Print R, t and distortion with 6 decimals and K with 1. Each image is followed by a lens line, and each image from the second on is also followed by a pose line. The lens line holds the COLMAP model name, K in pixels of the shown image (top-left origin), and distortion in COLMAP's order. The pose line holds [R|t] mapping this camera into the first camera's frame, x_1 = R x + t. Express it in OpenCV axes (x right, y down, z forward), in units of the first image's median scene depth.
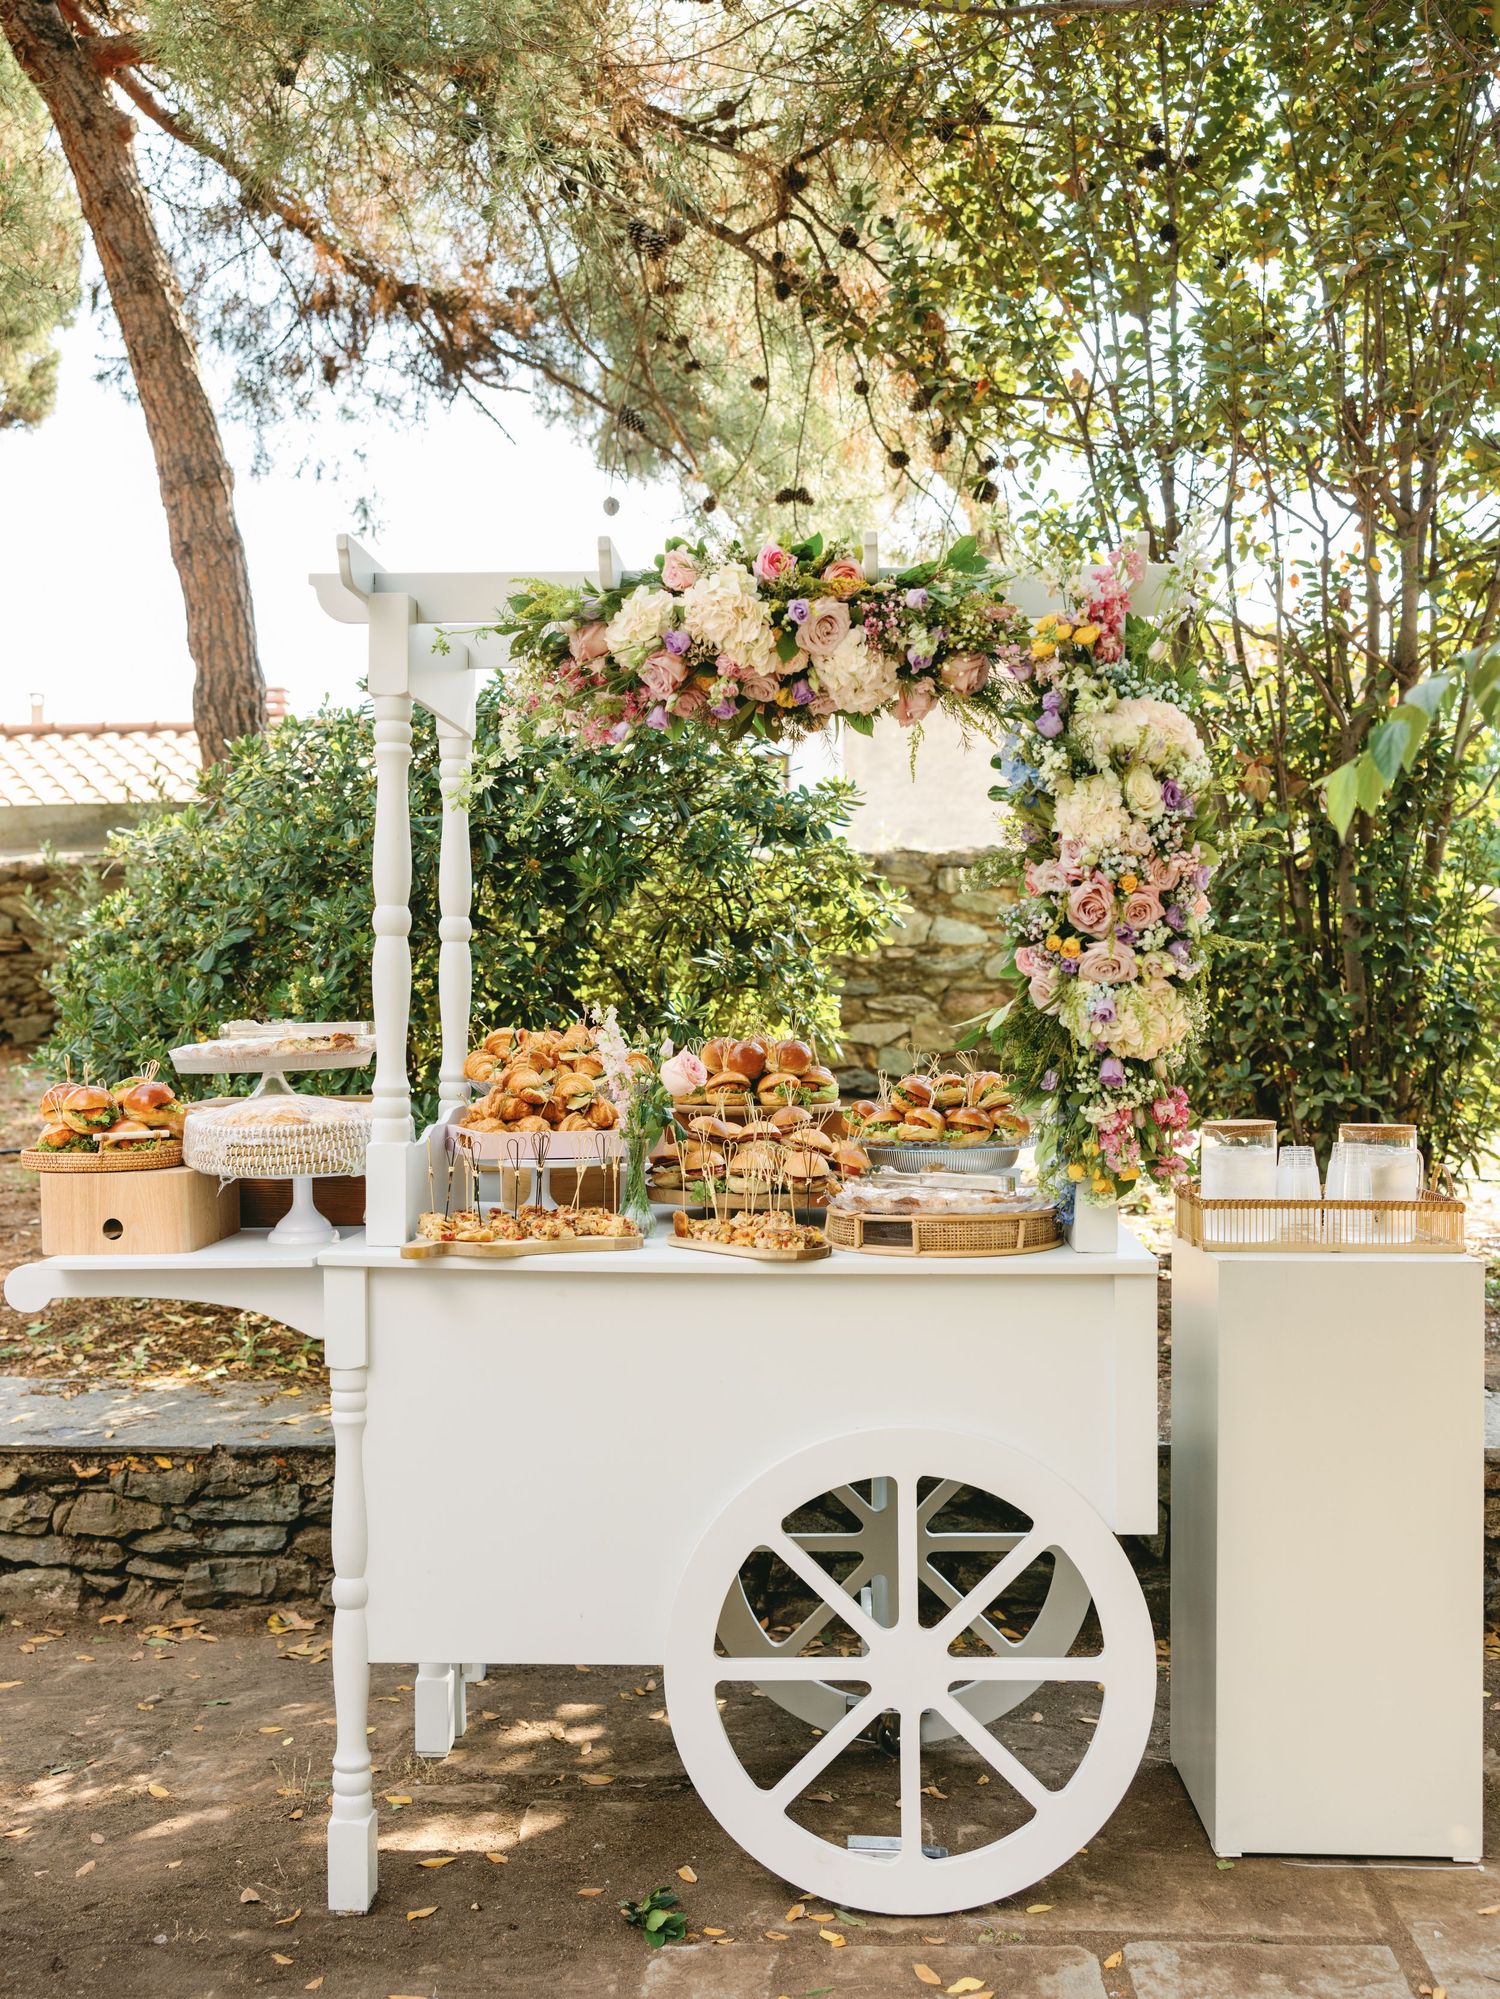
lens RADIAL K [[1667.9, 0, 750.0], [0, 1667.9, 999.5], [0, 0, 1]] dist [0.007873, 0.000654]
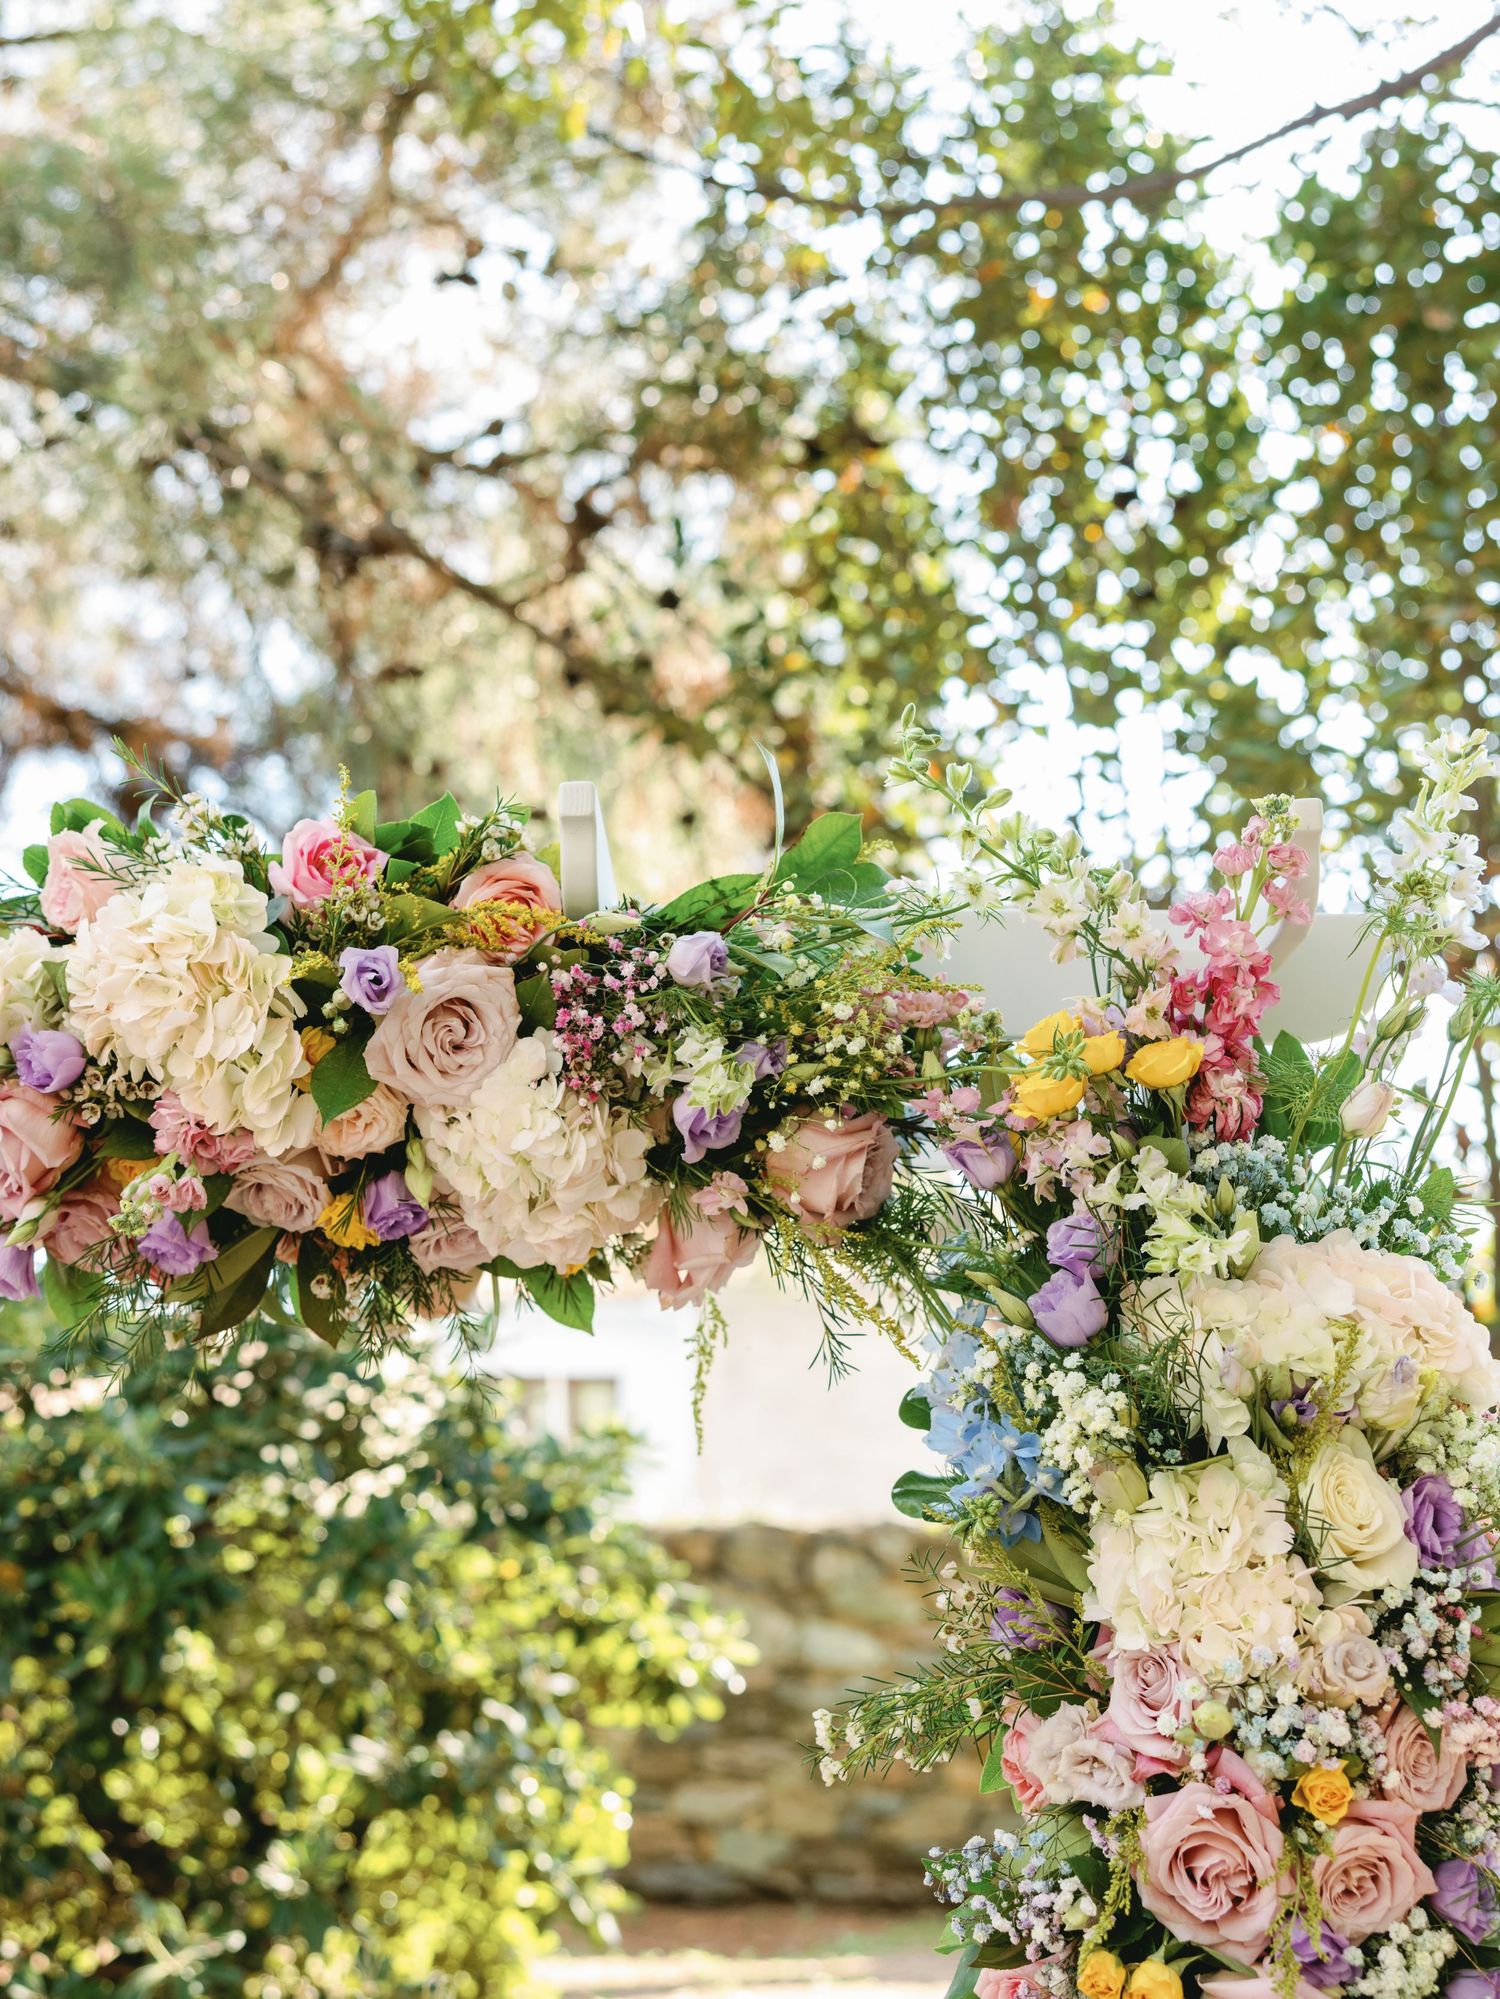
lens RADIAL K [[2087.1, 0, 744.9], [0, 2087.1, 1104.1], [0, 0, 1]] dist [-0.006571, -0.004594]
pose [[0.996777, 0.033375, 0.072951, 0.077339], [-0.012359, 0.962382, -0.271419, -0.085047], [-0.079265, 0.269643, 0.959693, 0.565393]]
